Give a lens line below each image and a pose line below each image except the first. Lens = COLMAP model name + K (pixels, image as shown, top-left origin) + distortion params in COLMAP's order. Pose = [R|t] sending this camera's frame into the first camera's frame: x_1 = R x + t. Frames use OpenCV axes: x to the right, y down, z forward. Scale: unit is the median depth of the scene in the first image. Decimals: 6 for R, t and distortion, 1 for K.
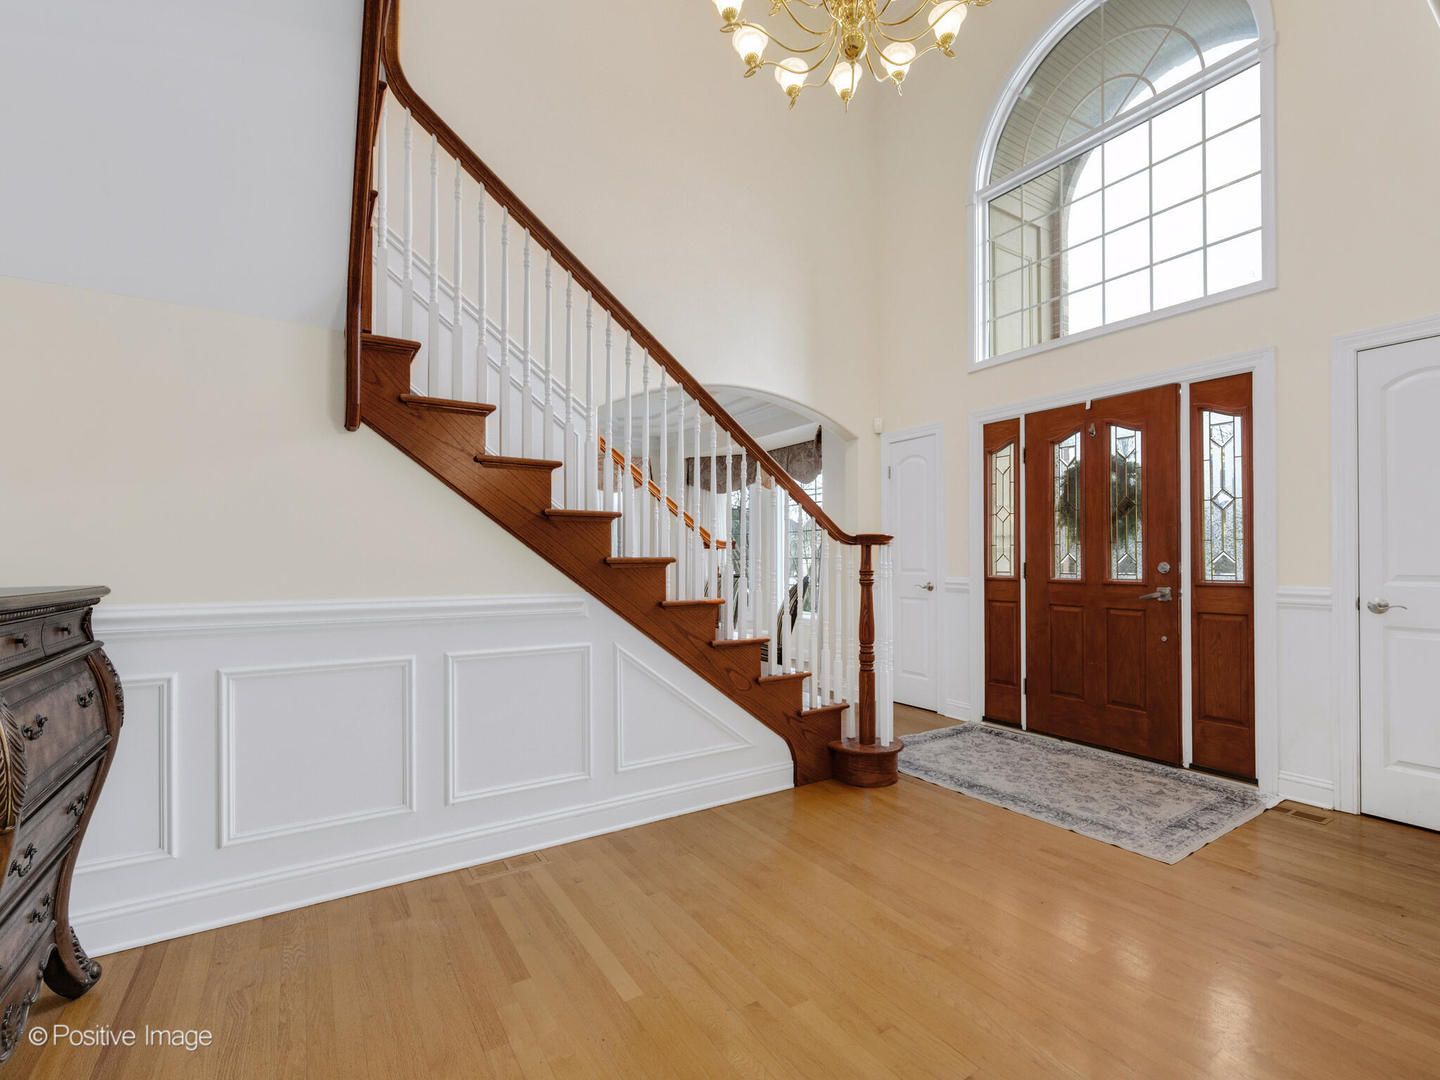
lens RADIAL K [[660.0, 0, 722.0], [0, 660.0, 559.1], [0, 0, 1]] dist [-0.001719, -0.000252]
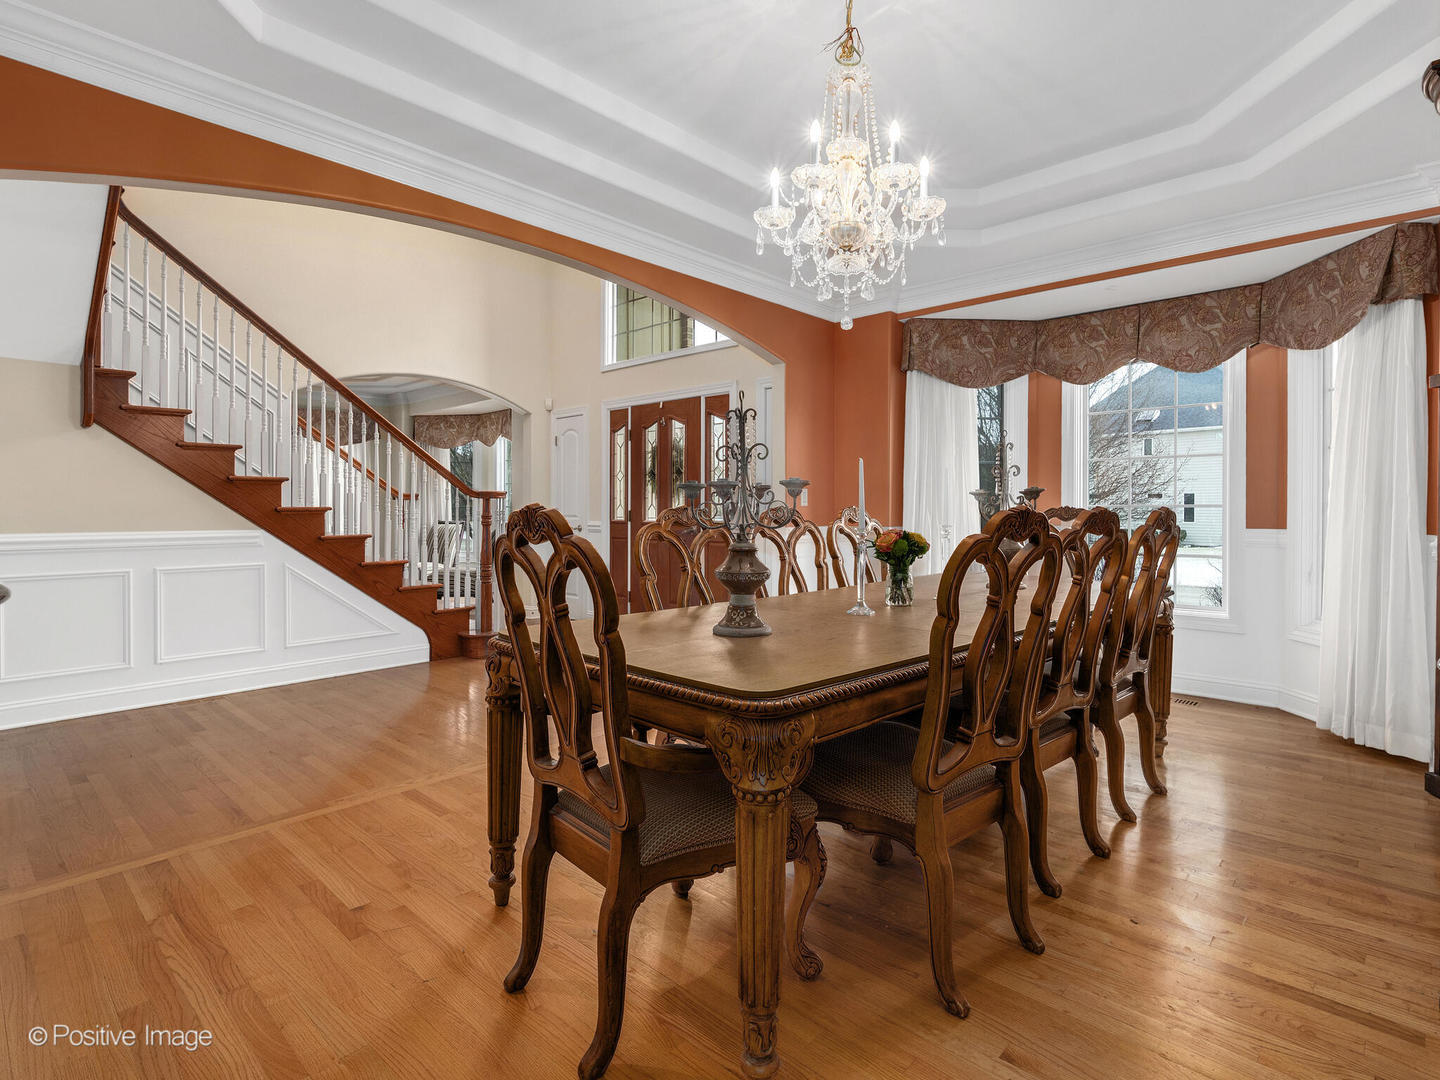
lens RADIAL K [[726.6, 0, 724.1], [0, 726.6, 509.4], [0, 0, 1]] dist [0.001564, -0.000086]
pose [[0.965134, -0.000054, 0.261755, 0.318686], [-0.000789, 0.999995, 0.003117, -0.002572], [-0.261754, -0.003215, 0.965129, -0.749811]]
